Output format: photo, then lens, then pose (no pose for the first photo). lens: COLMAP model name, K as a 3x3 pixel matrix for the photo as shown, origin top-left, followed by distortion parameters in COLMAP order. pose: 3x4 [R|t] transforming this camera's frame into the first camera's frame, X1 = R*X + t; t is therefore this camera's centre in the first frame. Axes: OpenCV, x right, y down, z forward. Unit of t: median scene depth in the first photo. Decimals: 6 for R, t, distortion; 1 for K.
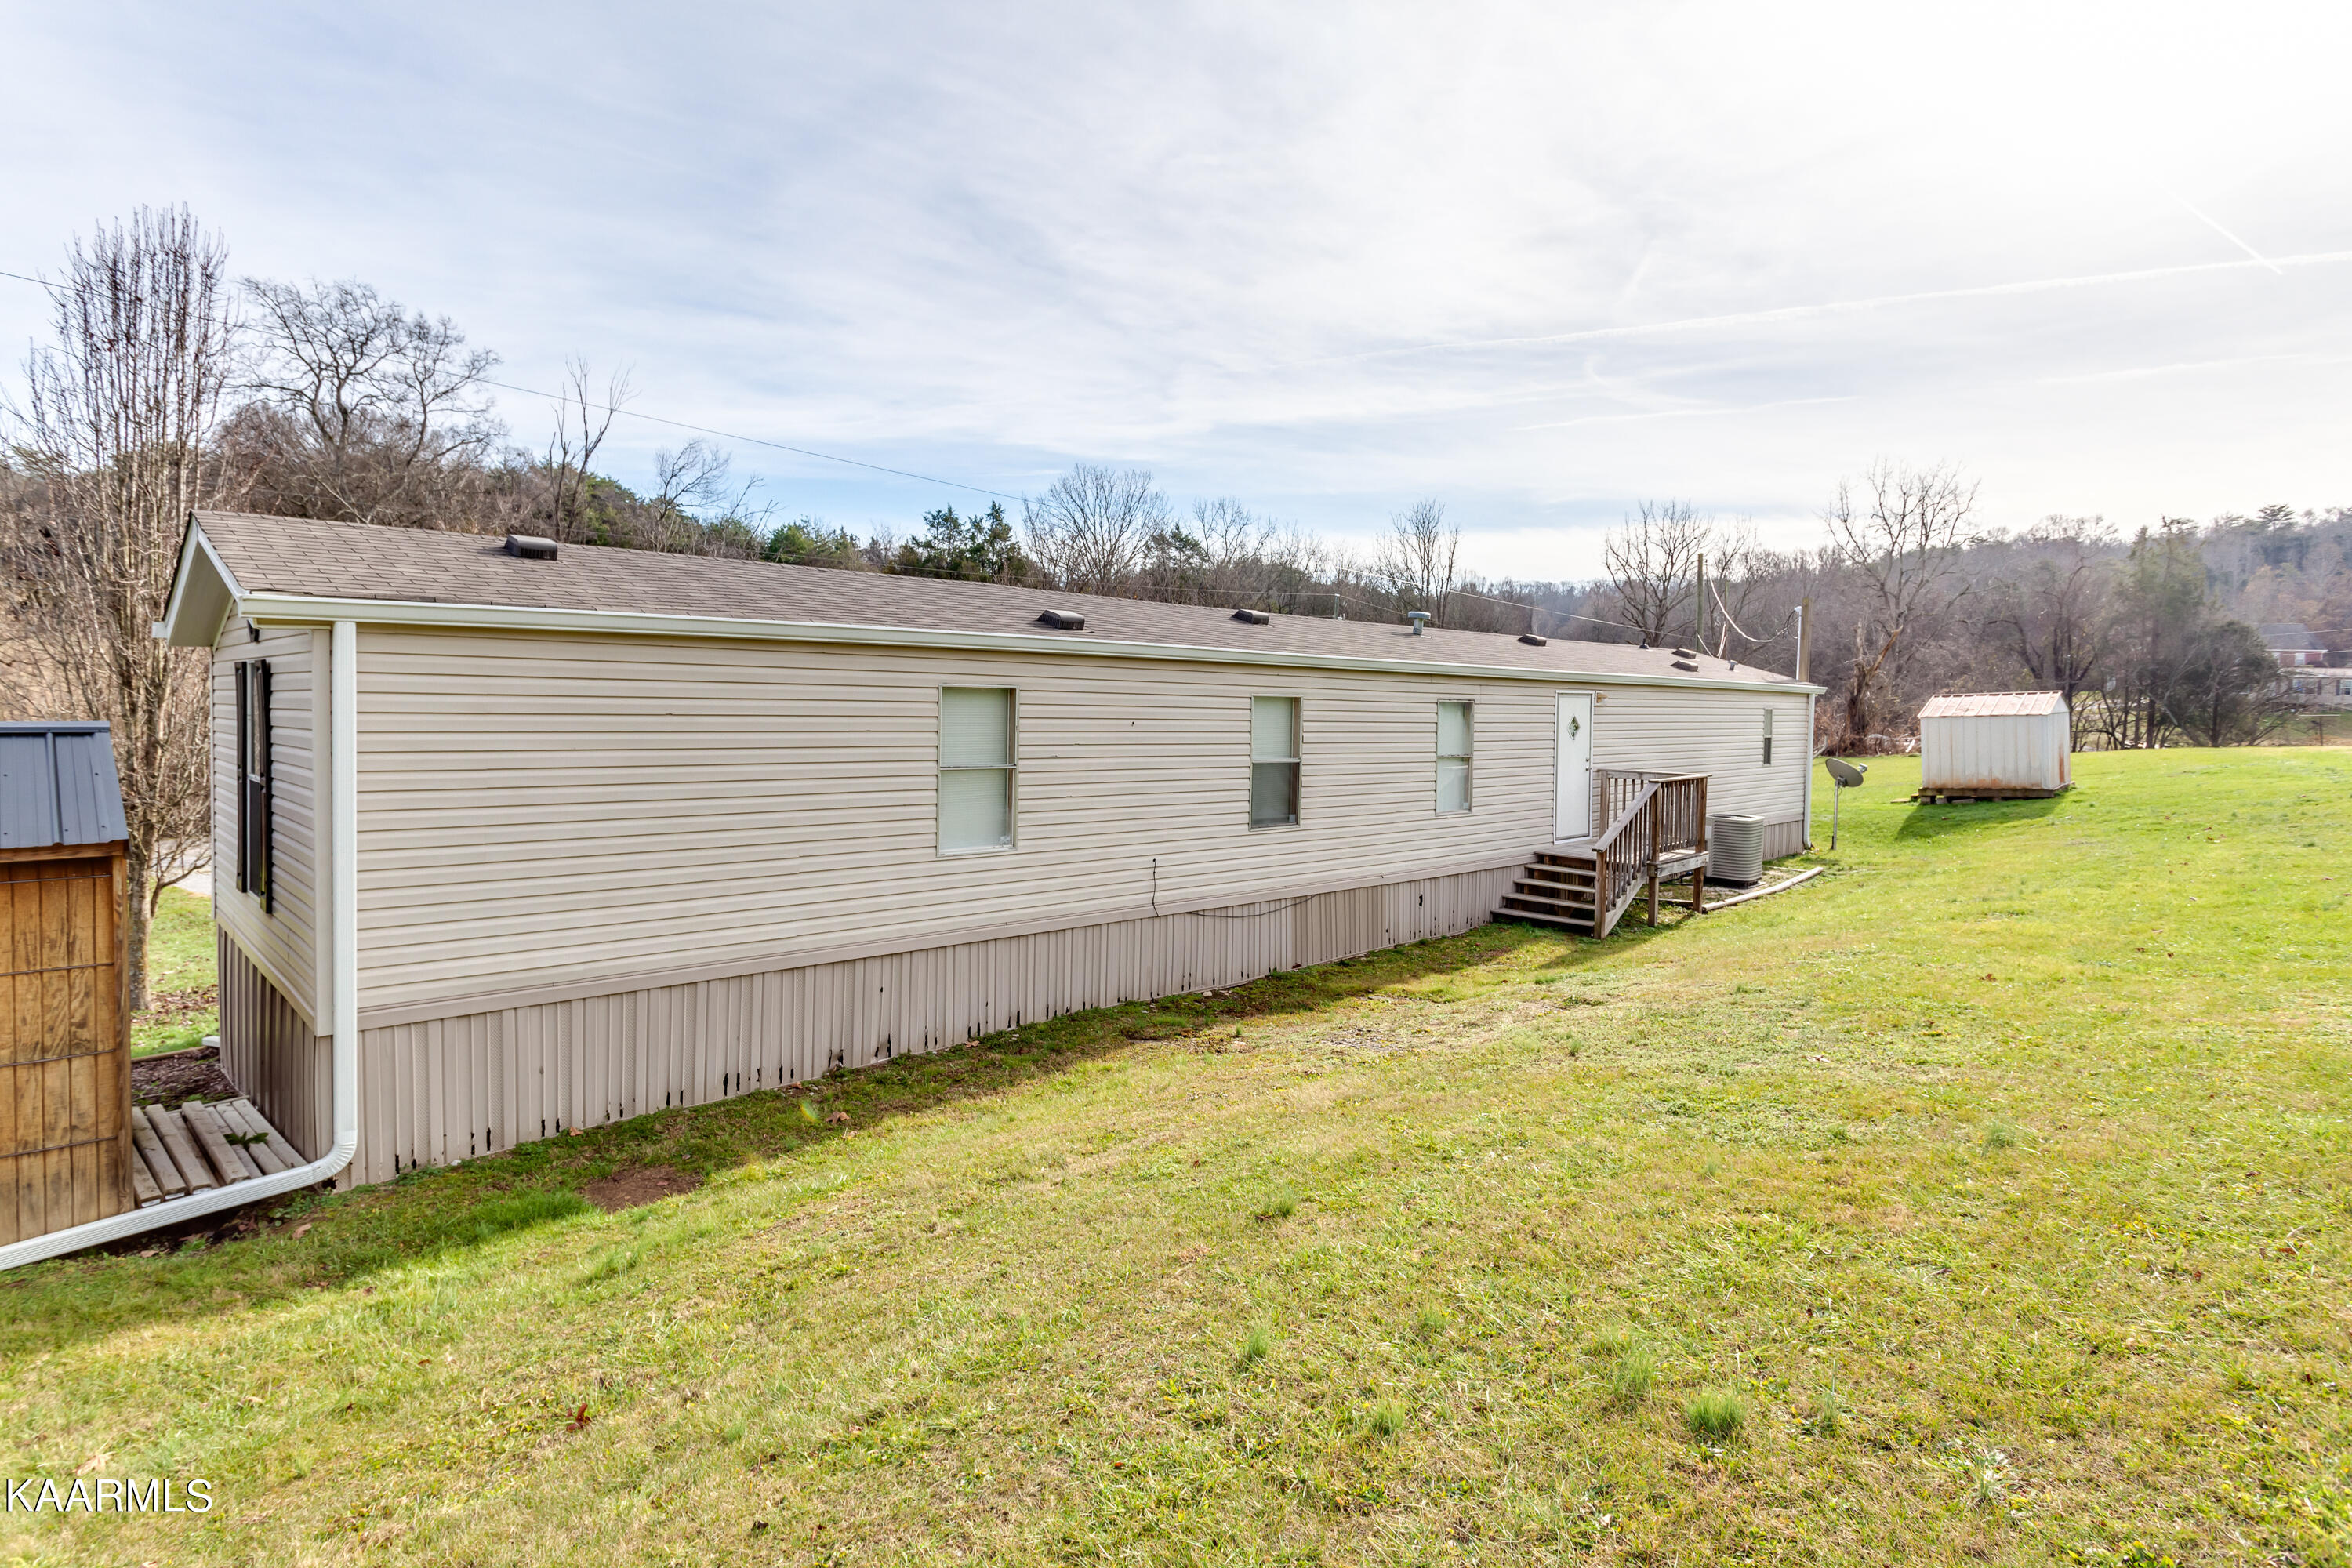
lens RADIAL K [[1284.1, 0, 1232.0], [0, 1284.1, 739.4], [0, 0, 1]] dist [-0.004887, -0.000750]
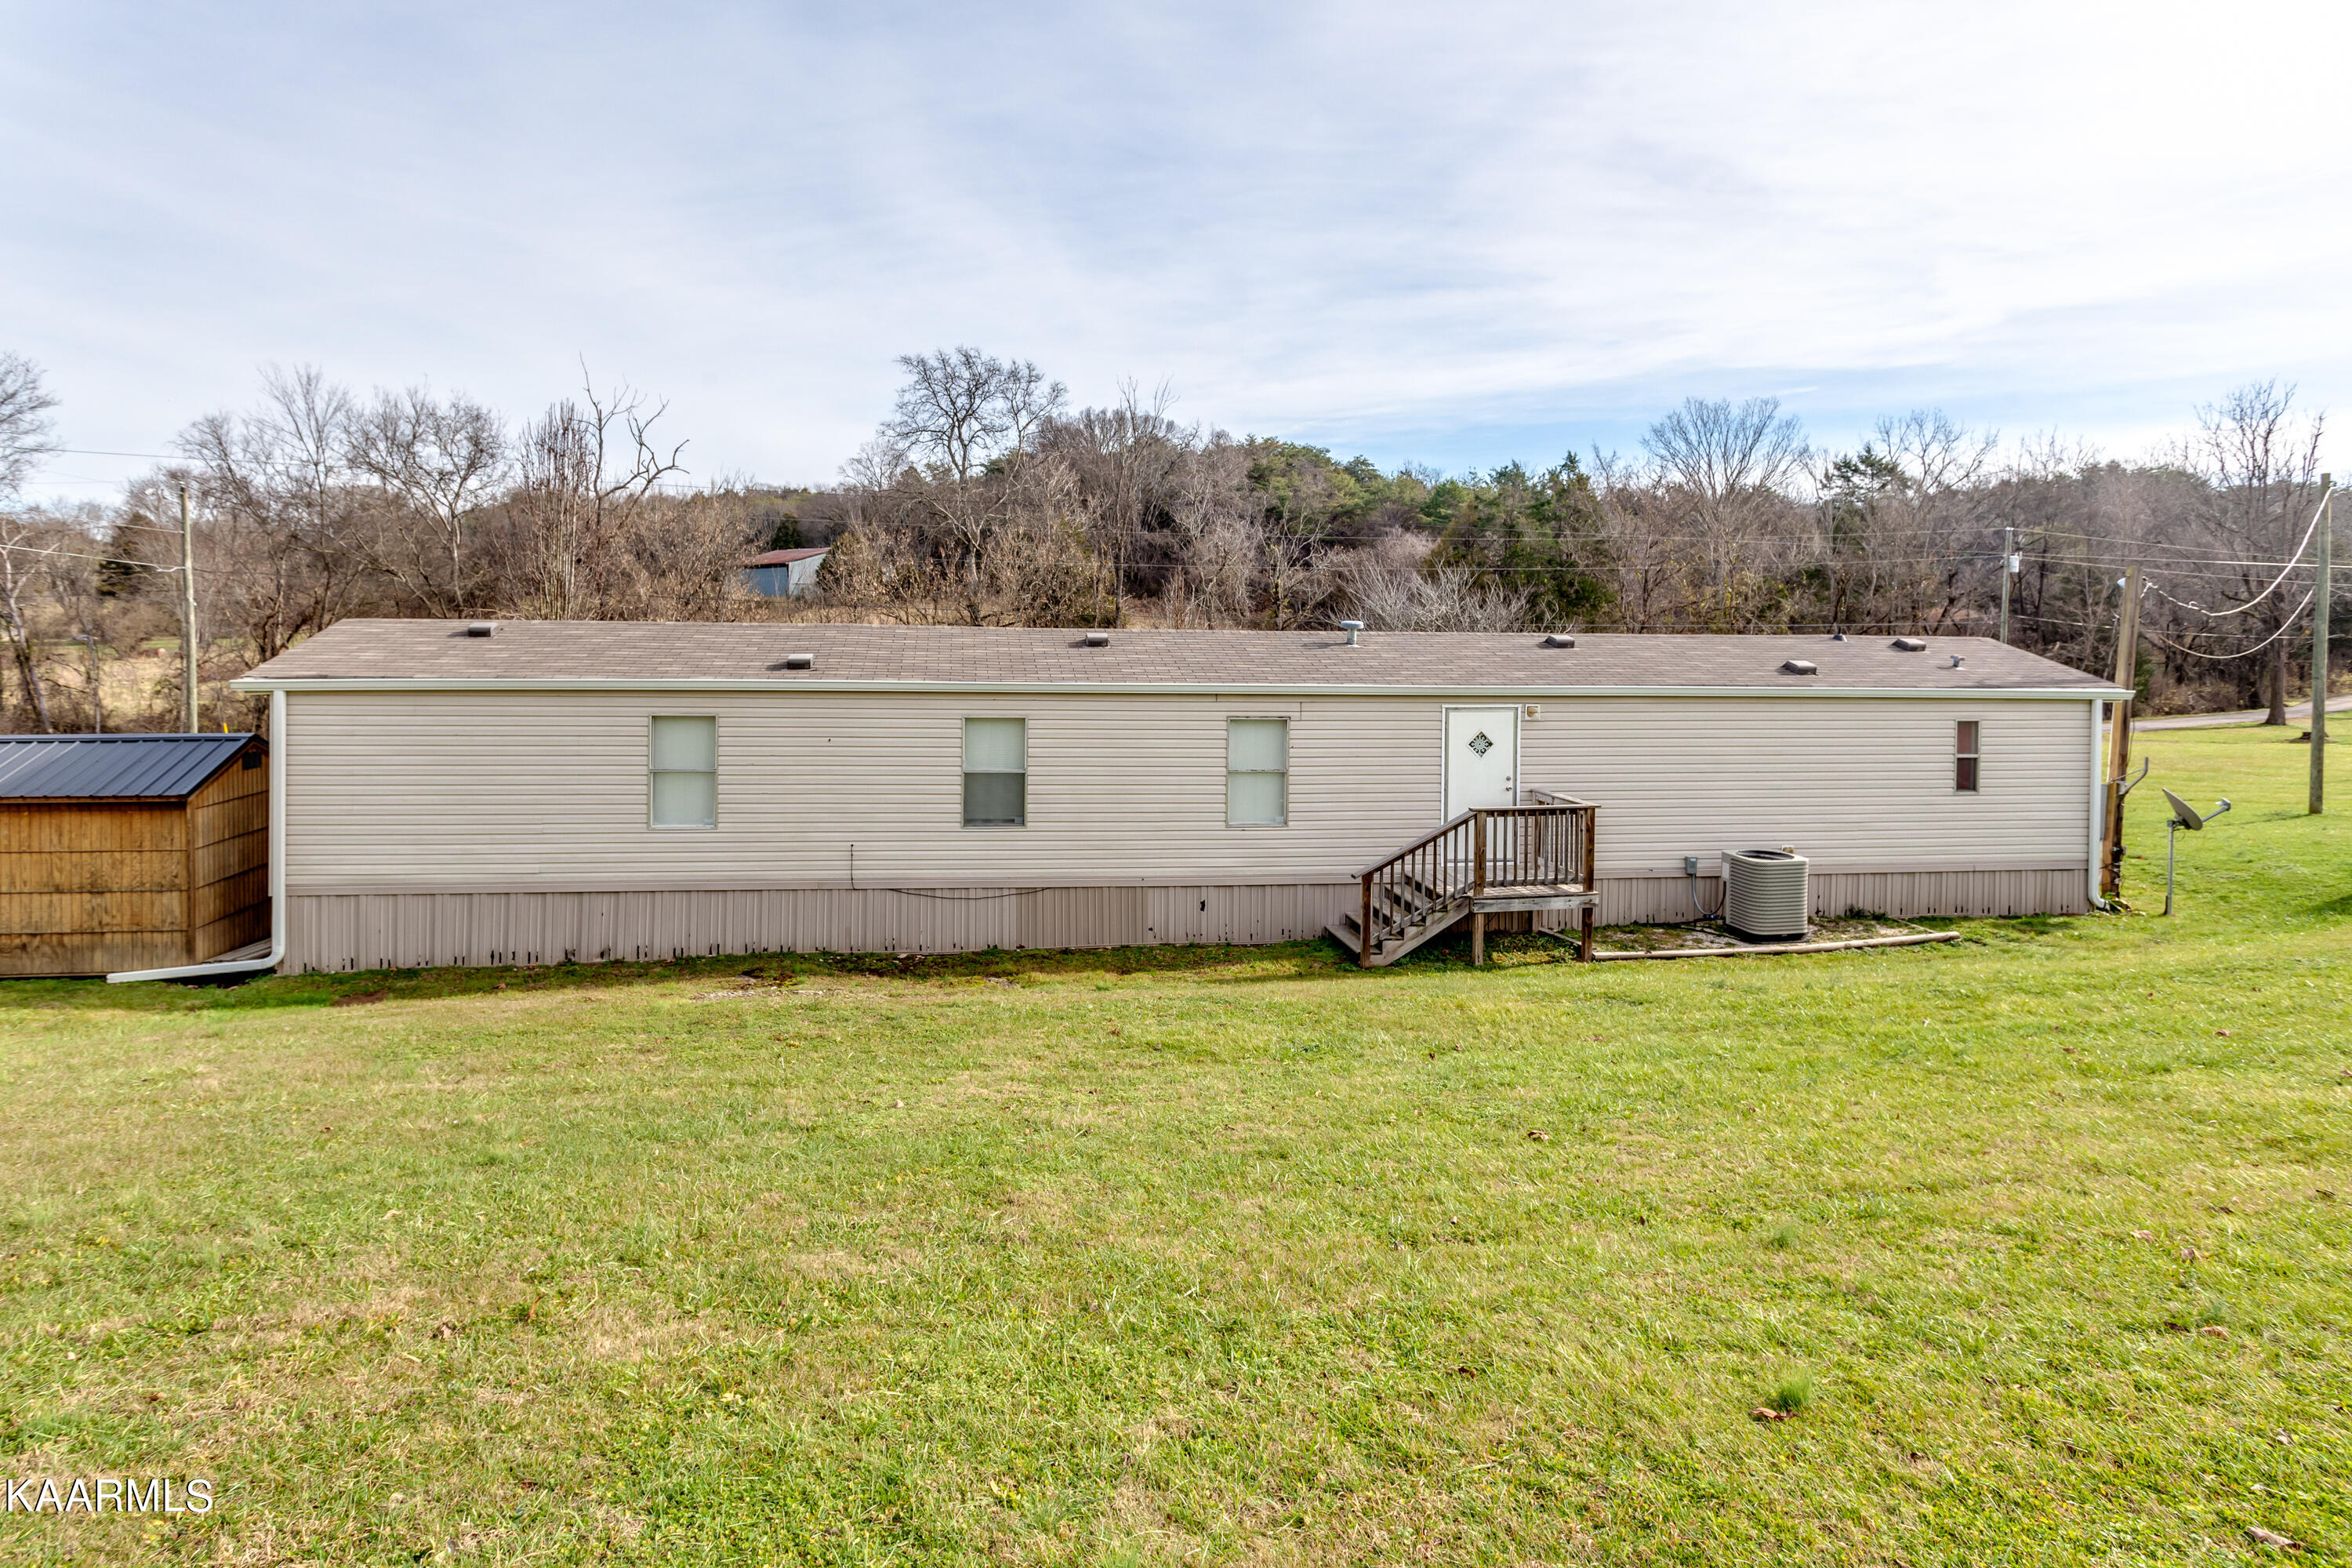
lens RADIAL K [[1263.2, 0, 1176.9], [0, 1263.2, 643.1], [0, 0, 1]] dist [0.000706, 0.001198]
pose [[0.776795, 0.004372, -0.629738, 0.893231], [-0.016510, 0.999774, -0.013425, -0.088400], [0.629537, 0.020825, 0.776691, 0.187607]]
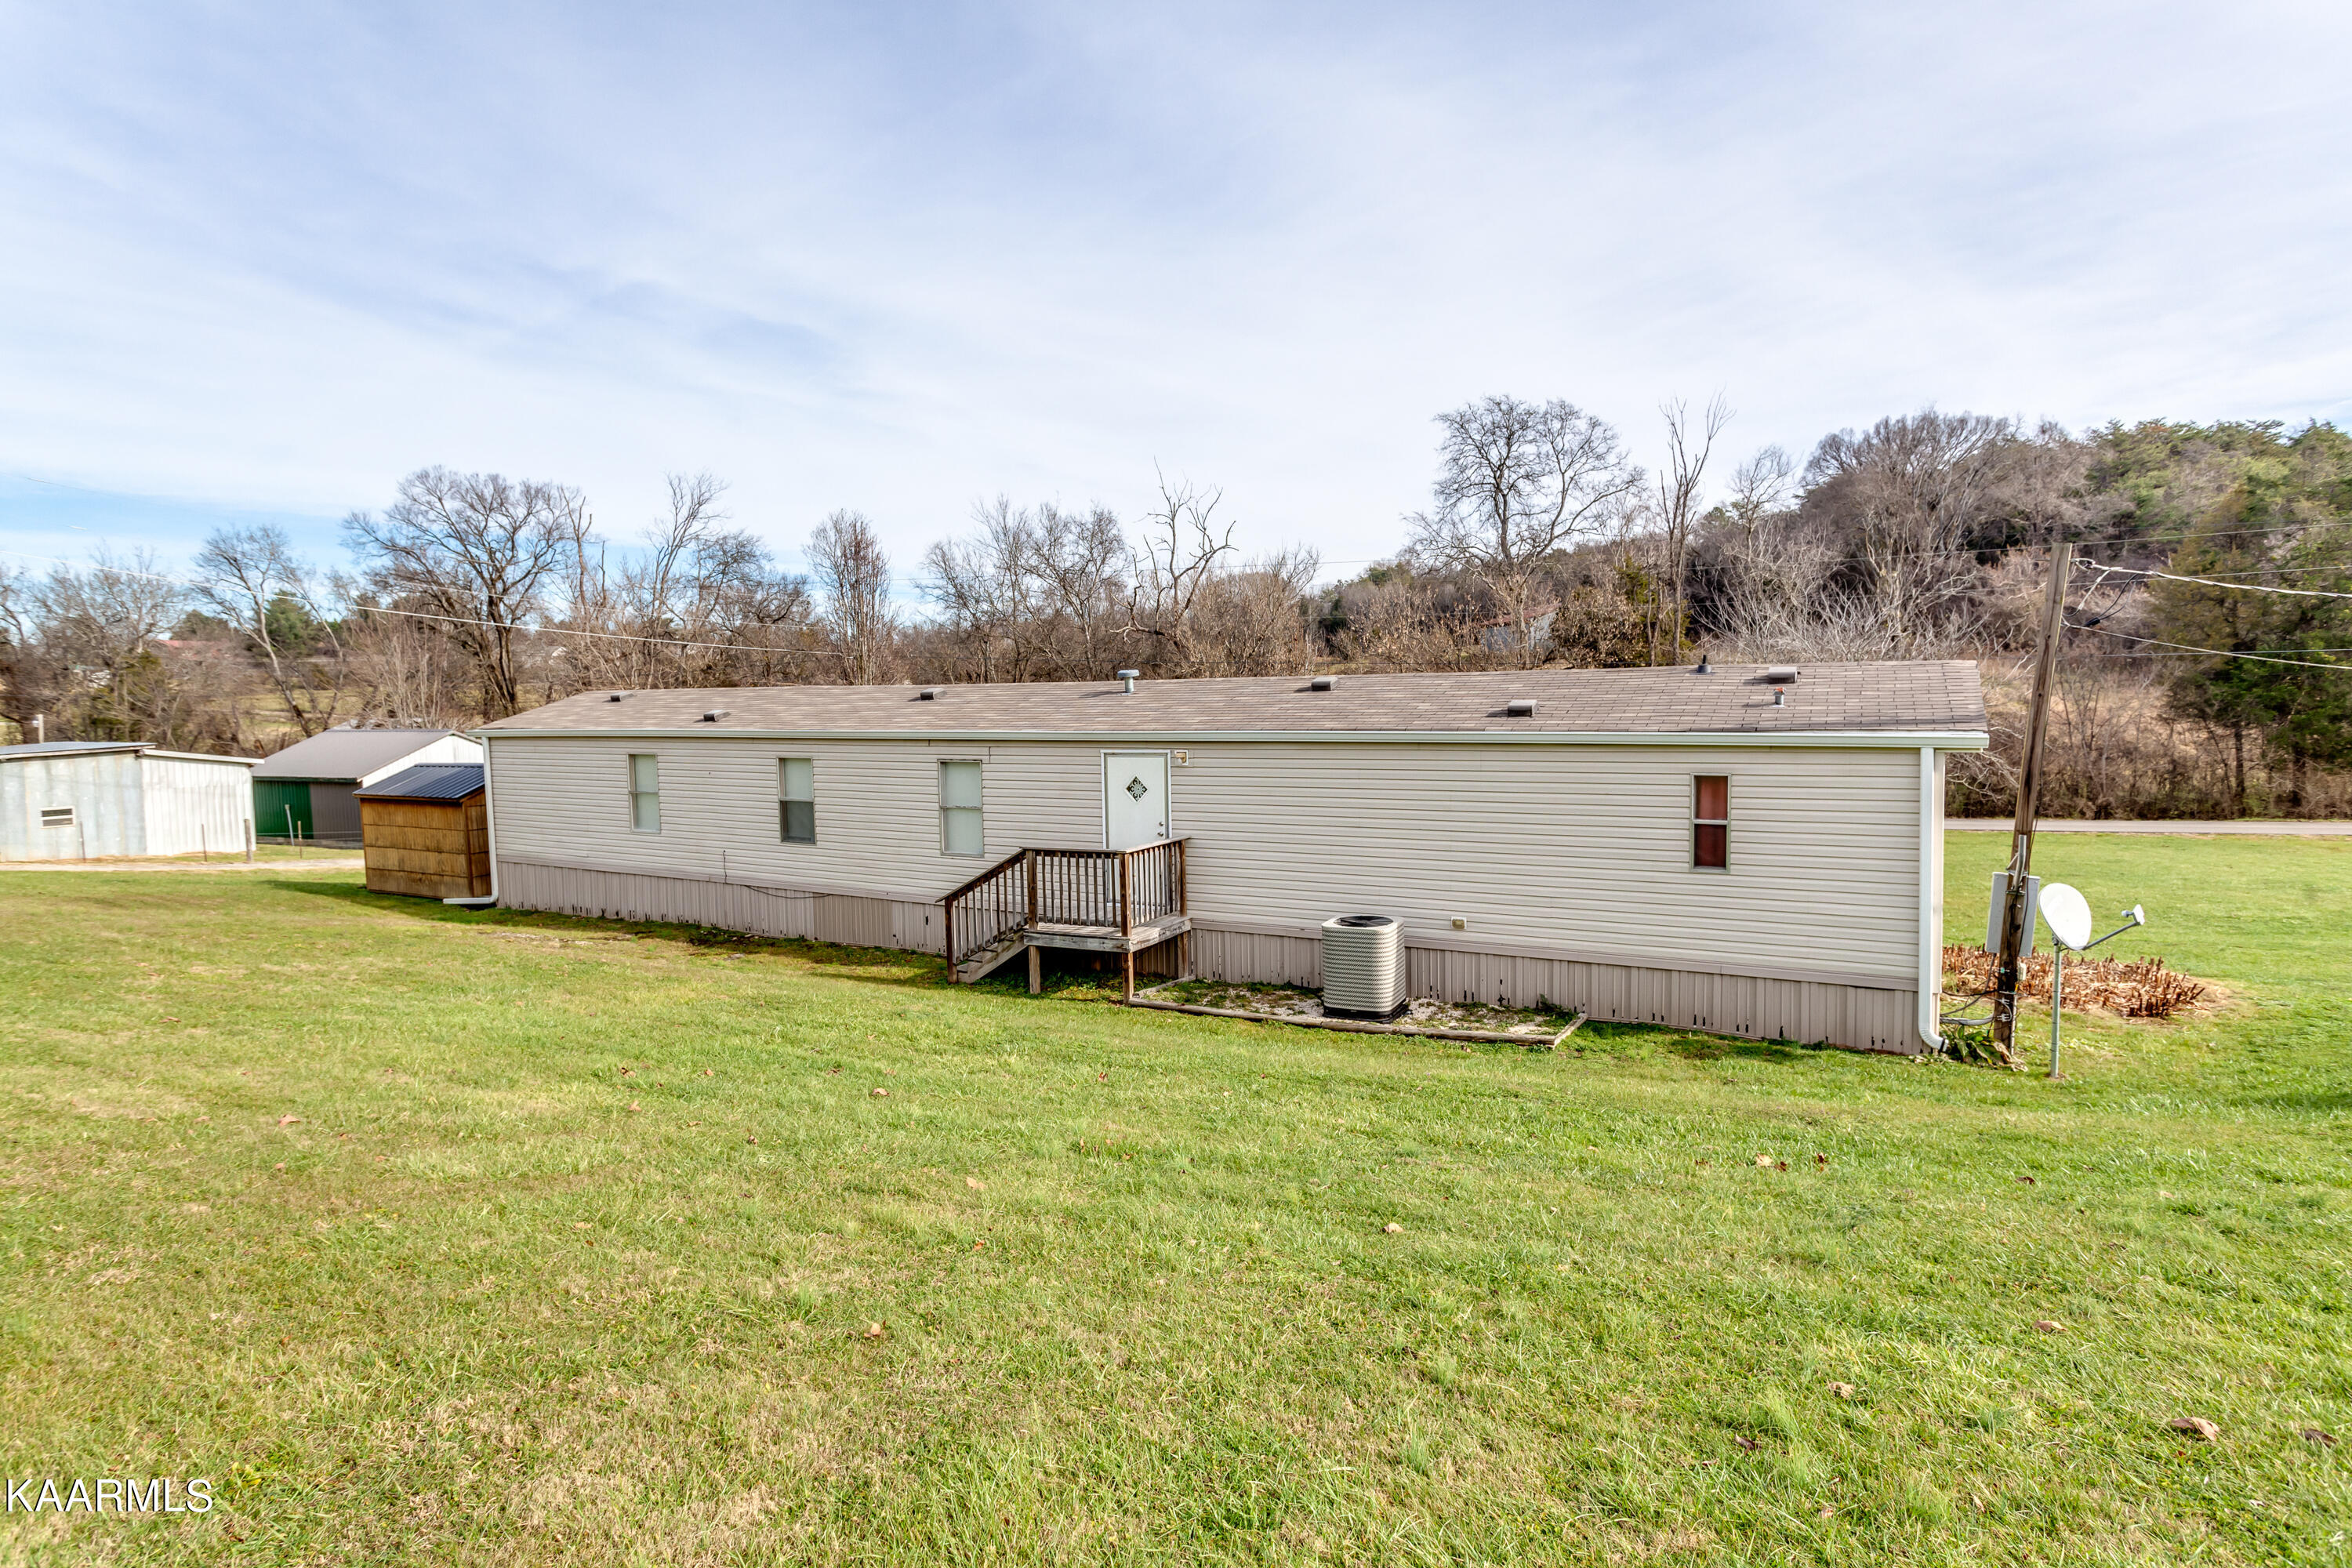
lens RADIAL K [[1241.9, 0, 1167.0], [0, 1241.9, 786.0], [0, 0, 1]] dist [-0.005892, 0.003468]
pose [[0.230014, 0.060937, -0.971278, 1.540760], [-0.001358, 0.998057, 0.062296, -0.090733], [0.973186, -0.013009, 0.229650, 1.074616]]
